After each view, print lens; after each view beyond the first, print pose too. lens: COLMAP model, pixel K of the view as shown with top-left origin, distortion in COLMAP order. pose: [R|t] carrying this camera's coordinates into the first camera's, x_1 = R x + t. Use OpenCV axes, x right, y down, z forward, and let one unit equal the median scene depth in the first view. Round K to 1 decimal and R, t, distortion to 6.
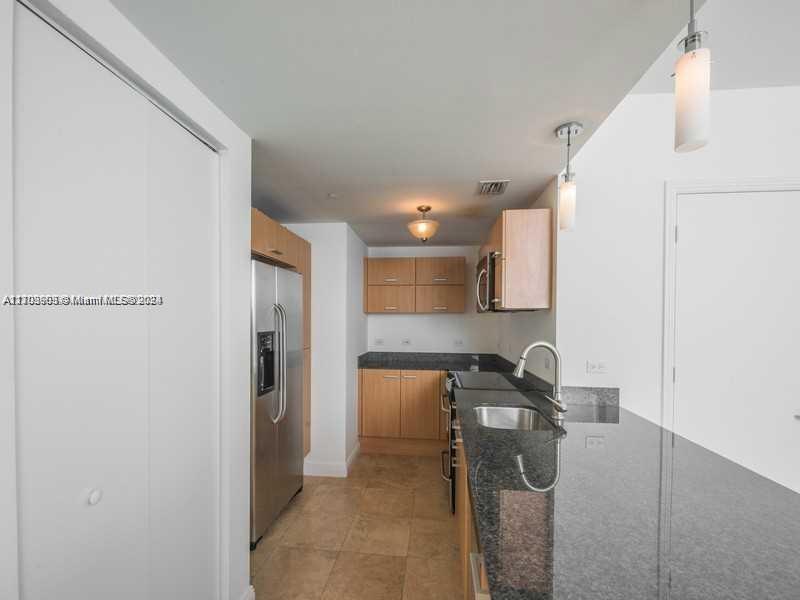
lens RADIAL K [[362.6, 0, 397.1], [0, 362.6, 324.3], [0, 0, 1]] dist [0.064868, -0.000082]
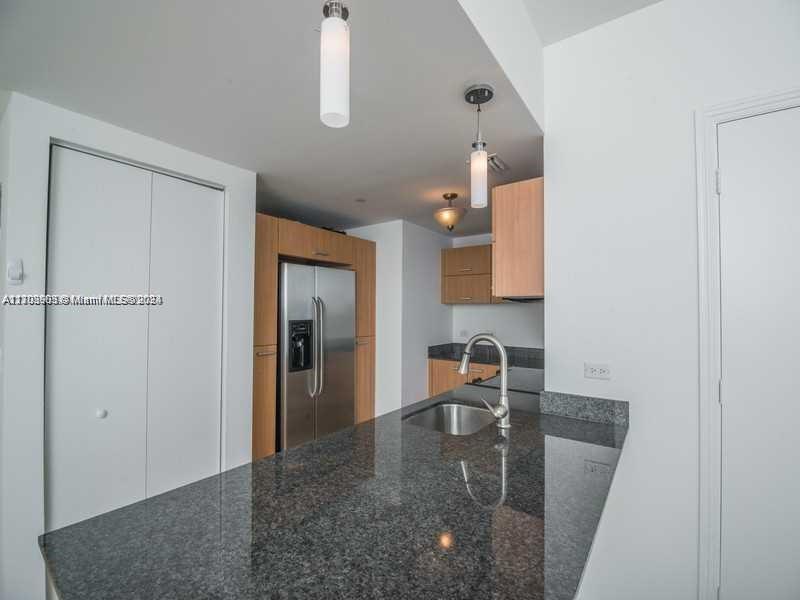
lens RADIAL K [[358.3, 0, 396.1], [0, 358.3, 306.8], [0, 0, 1]] dist [0.000473, 0.000212]
pose [[0.854665, -0.007924, -0.519119, 0.505017], [-0.004680, 0.999725, -0.022965, 0.001308], [0.519159, 0.022057, 0.854393, 0.131467]]
